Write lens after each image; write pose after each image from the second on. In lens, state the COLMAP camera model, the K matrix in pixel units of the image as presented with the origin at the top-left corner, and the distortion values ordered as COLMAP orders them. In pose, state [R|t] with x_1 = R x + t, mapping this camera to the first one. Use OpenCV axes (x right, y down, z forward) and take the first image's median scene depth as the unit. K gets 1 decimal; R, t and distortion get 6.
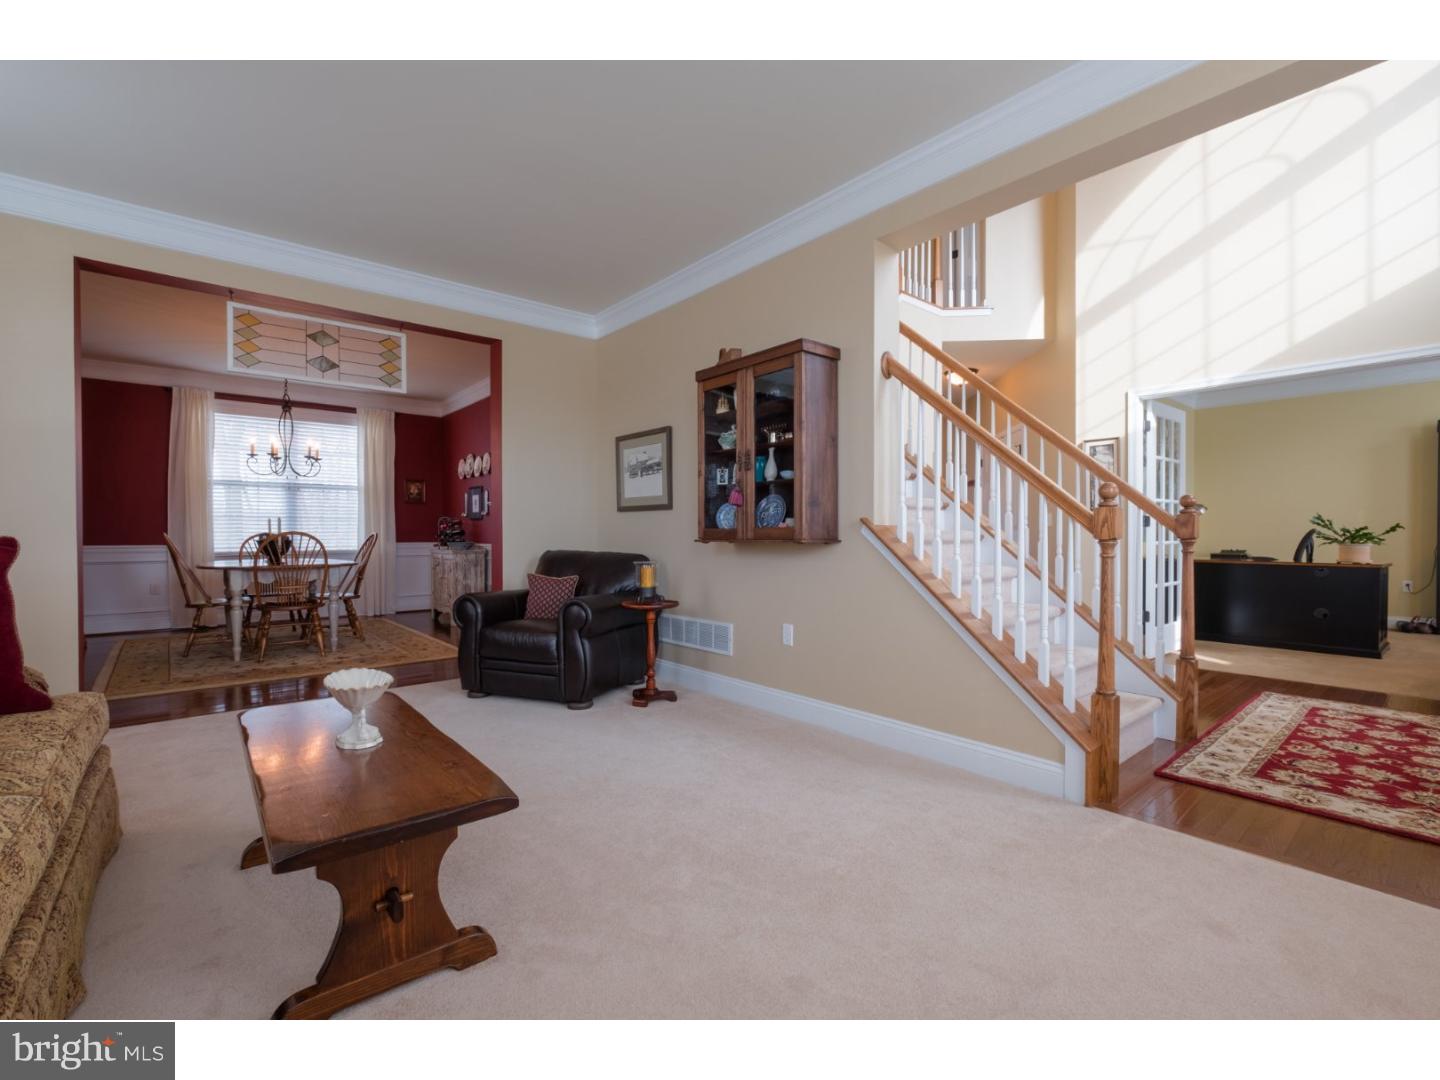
lens RADIAL K [[640.1, 0, 724.4], [0, 640.1, 537.0], [0, 0, 1]] dist [0.002861, -0.003329]
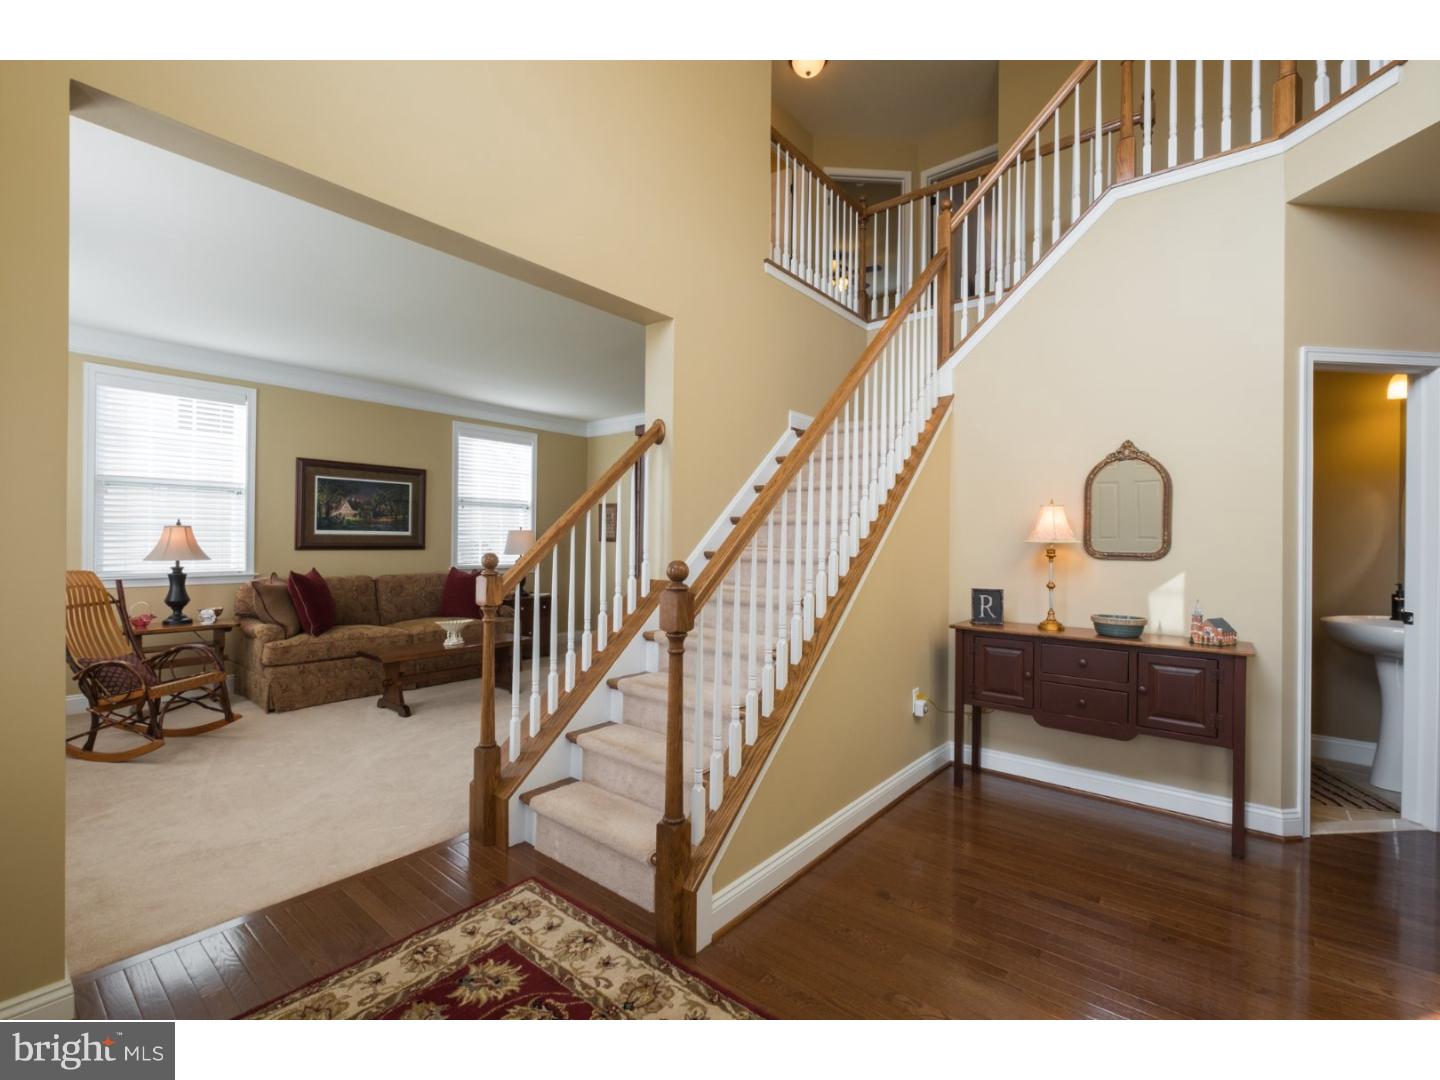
lens RADIAL K [[640.1, 0, 731.0], [0, 640.1, 538.4], [0, 0, 1]] dist [0.002861, -0.003329]
pose [[0.174266, -0.002547, -0.984695, 1.460642], [-0.013879, 0.999891, -0.005043, -0.091639], [0.984601, 0.014545, 0.174212, 1.016498]]
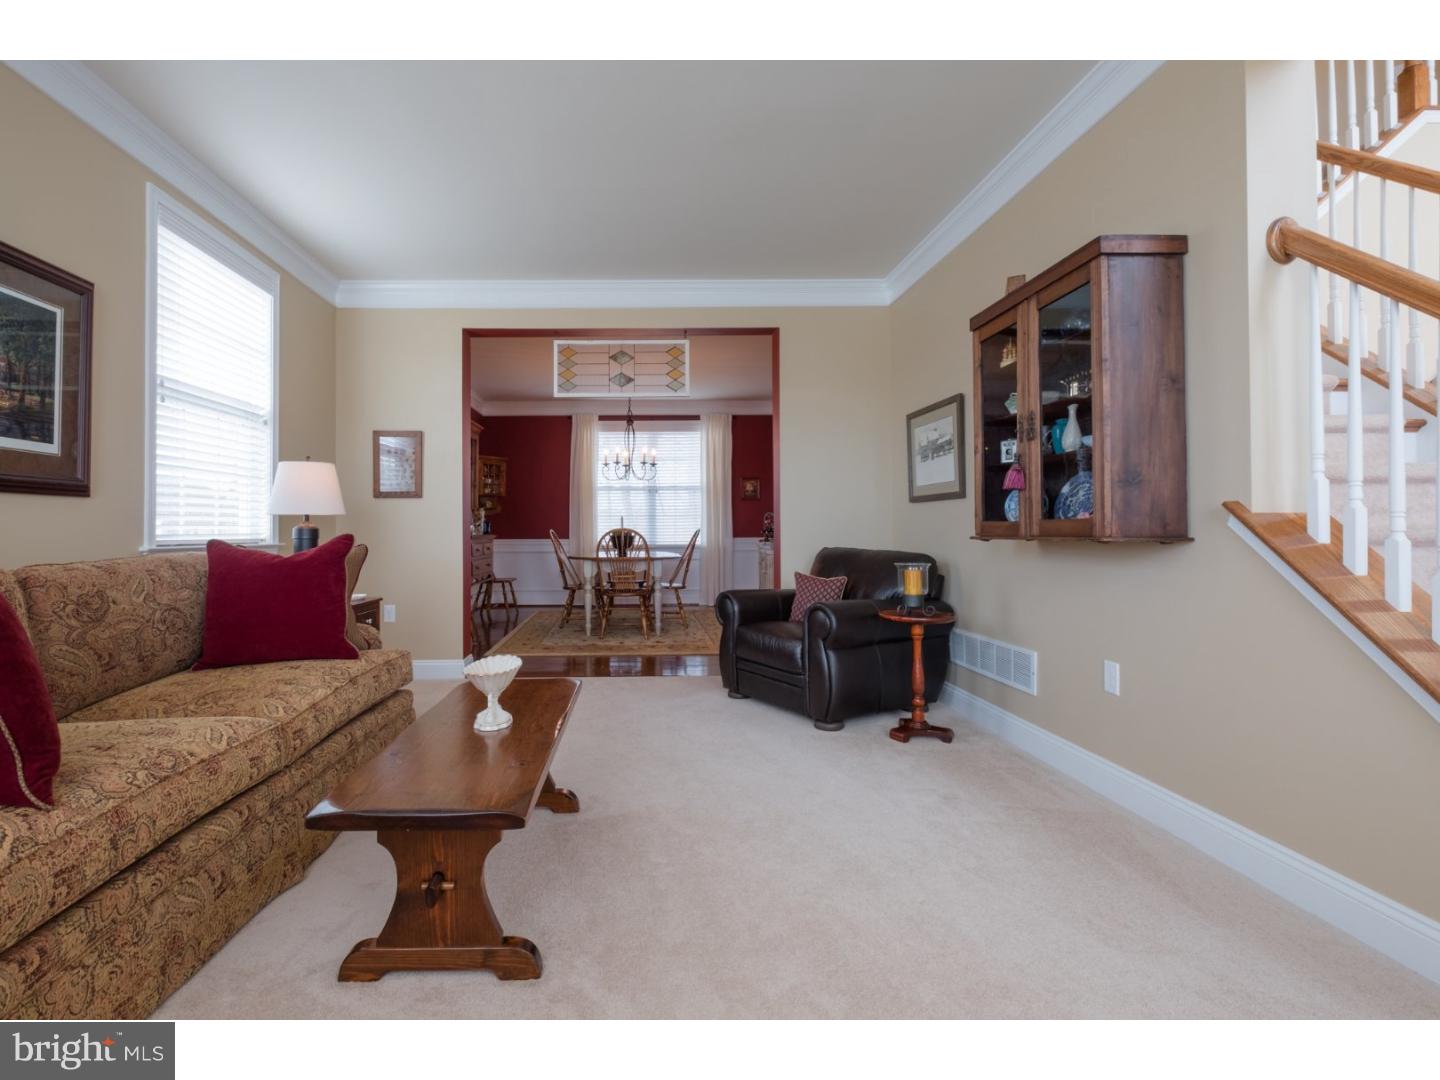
lens RADIAL K [[662.1, 0, 647.4], [0, 662.1, 522.2], [0, 0, 1]] dist [-0.003434, -0.001521]
pose [[0.770498, -0.010722, -0.637352, 0.162558], [0.001366, 0.999884, -0.015169, -0.001537], [0.637441, 0.010818, 0.770424, 0.143296]]
